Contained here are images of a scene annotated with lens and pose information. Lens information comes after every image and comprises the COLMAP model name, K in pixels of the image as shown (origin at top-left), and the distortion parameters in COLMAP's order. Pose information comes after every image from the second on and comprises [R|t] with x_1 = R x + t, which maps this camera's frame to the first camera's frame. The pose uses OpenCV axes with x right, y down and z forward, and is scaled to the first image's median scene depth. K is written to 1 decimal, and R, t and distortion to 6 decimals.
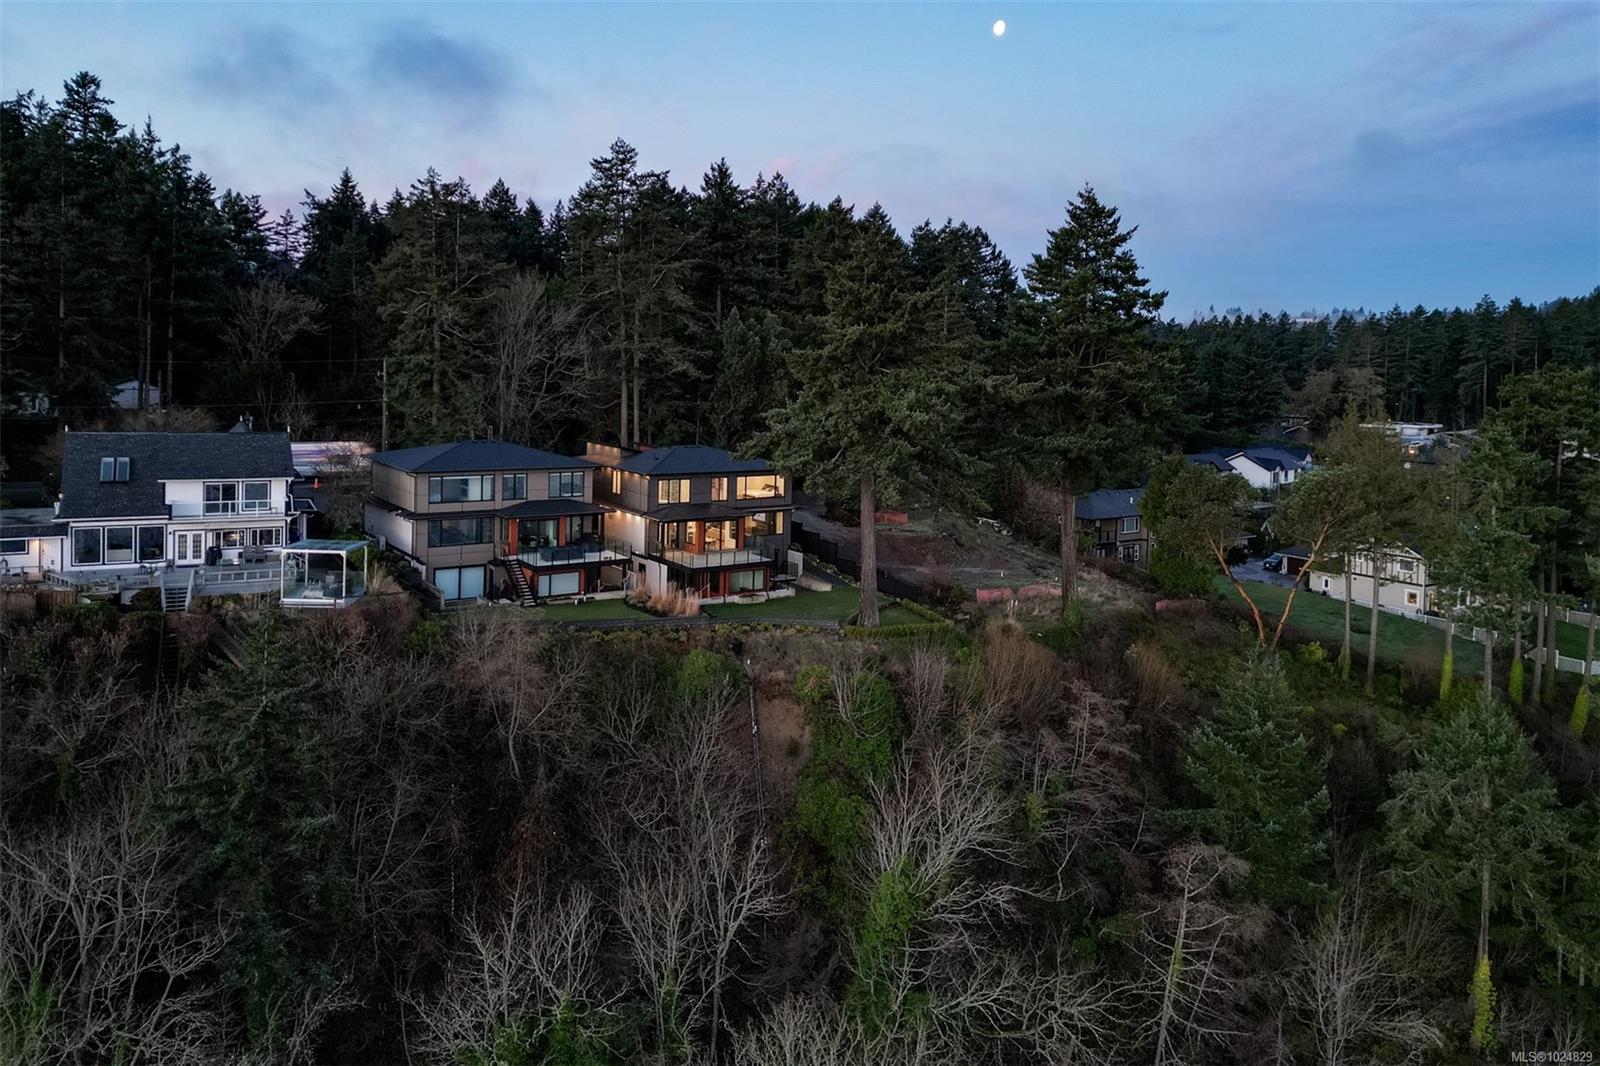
lens RADIAL K [[1196.2, 0, 762.1], [0, 1196.2, 484.1], [0, 0, 1]] dist [0.051591, -0.070466]
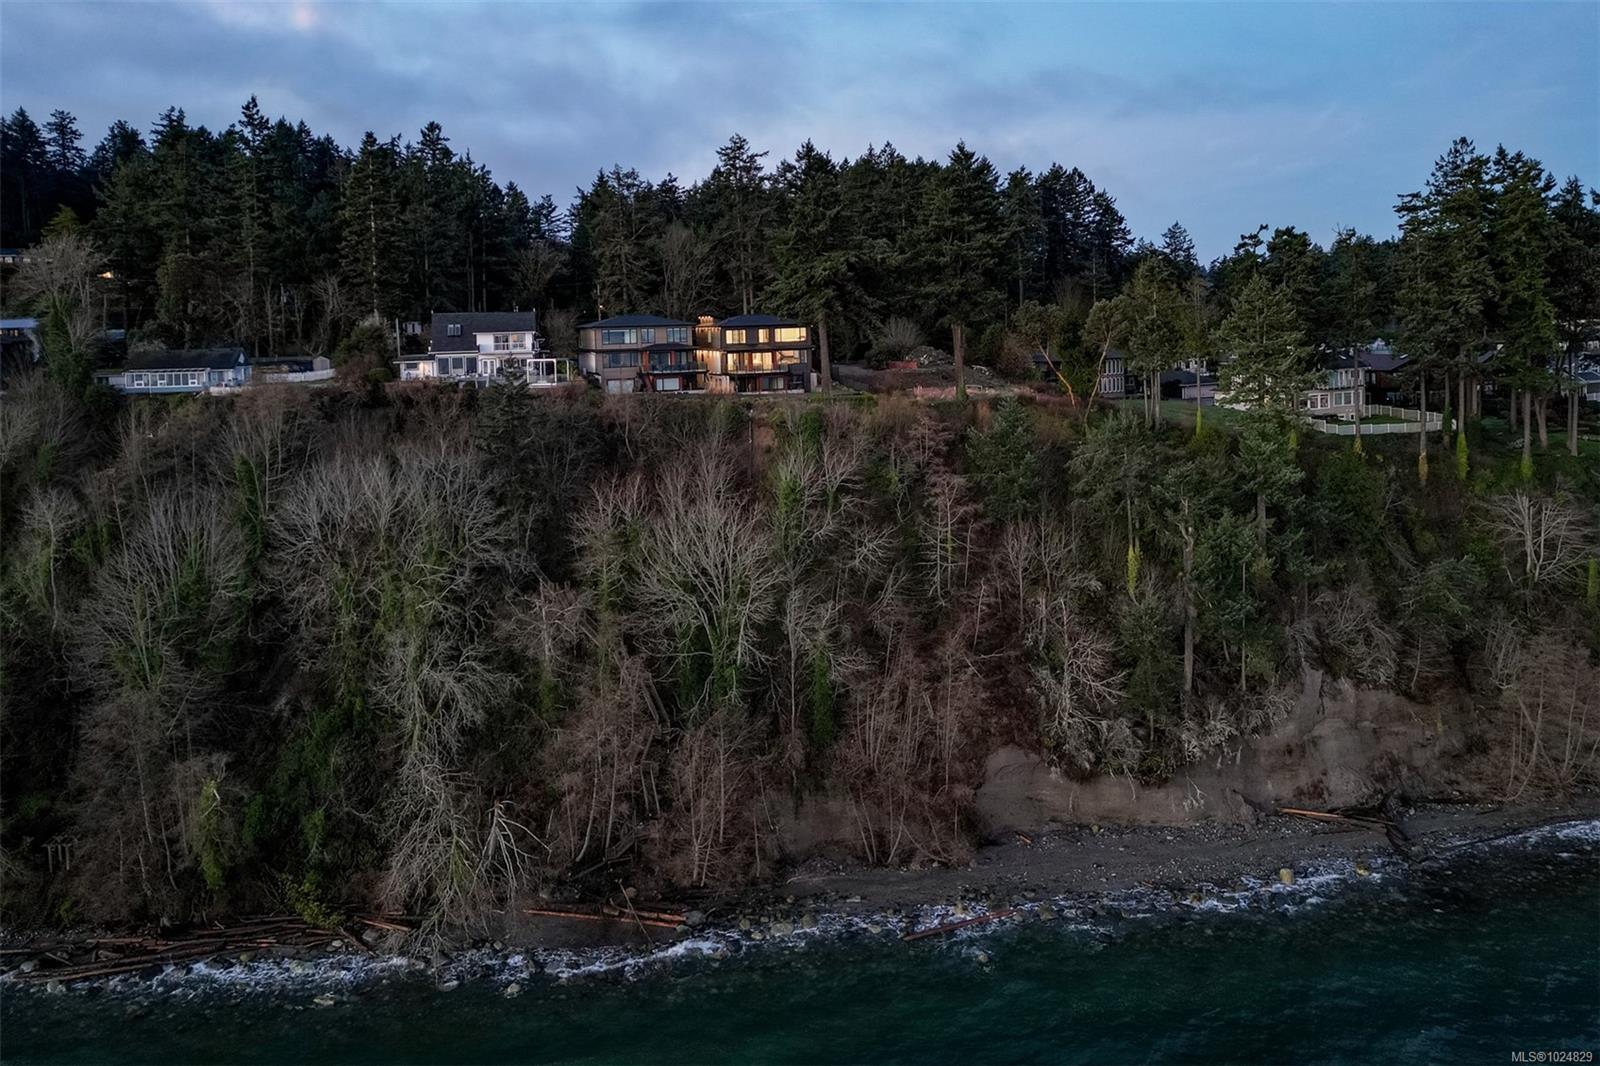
lens RADIAL K [[1186.6, 0, 743.3], [0, 1186.6, 534.6], [0, 0, 1]] dist [0.001476, -0.001794]
pose [[0.964504, -0.009970, -0.263879, 0.422188], [0.026649, 0.997860, 0.059702, 0.206141], [0.262719, -0.064615, 0.962706, -0.755847]]
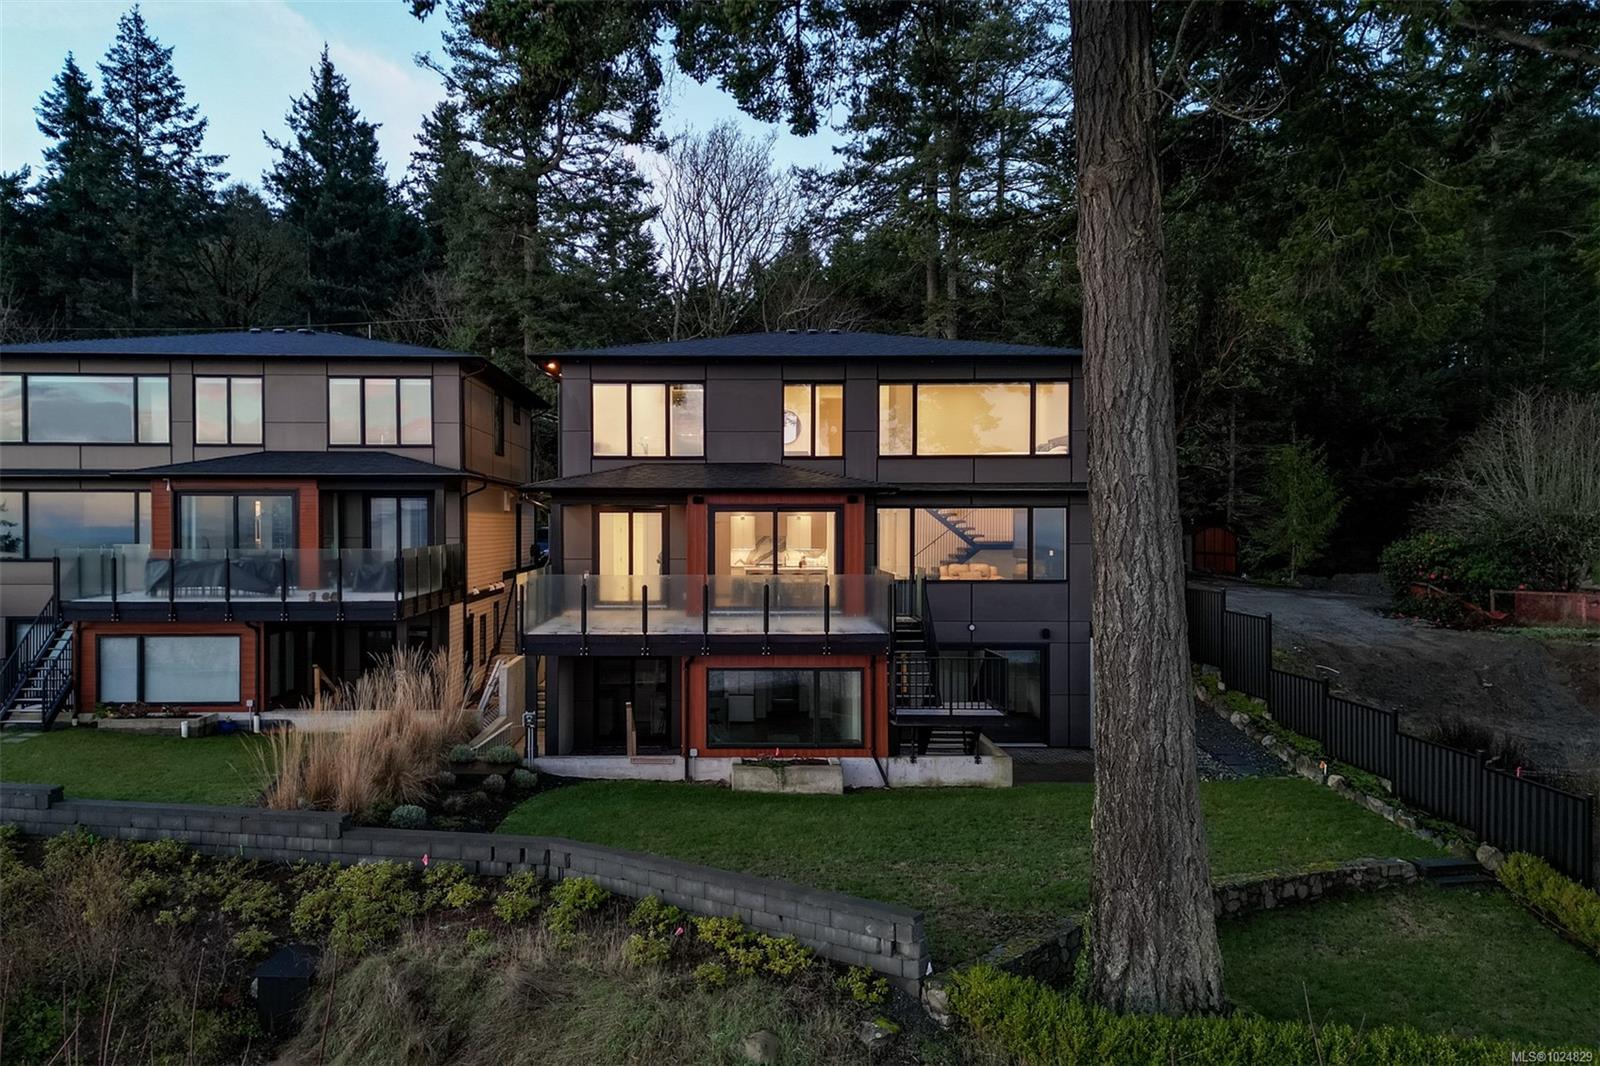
lens RADIAL K [[1221.0, 0, 701.9], [0, 1221.0, 533.9], [0, 0, 1]] dist [0.008744, 0.002915]
pose [[0.825140, -0.019779, -0.564582, 0.130042], [-0.043676, 0.994162, -0.098661, 0.072277], [0.563237, 0.106067, 0.819459, 0.786507]]
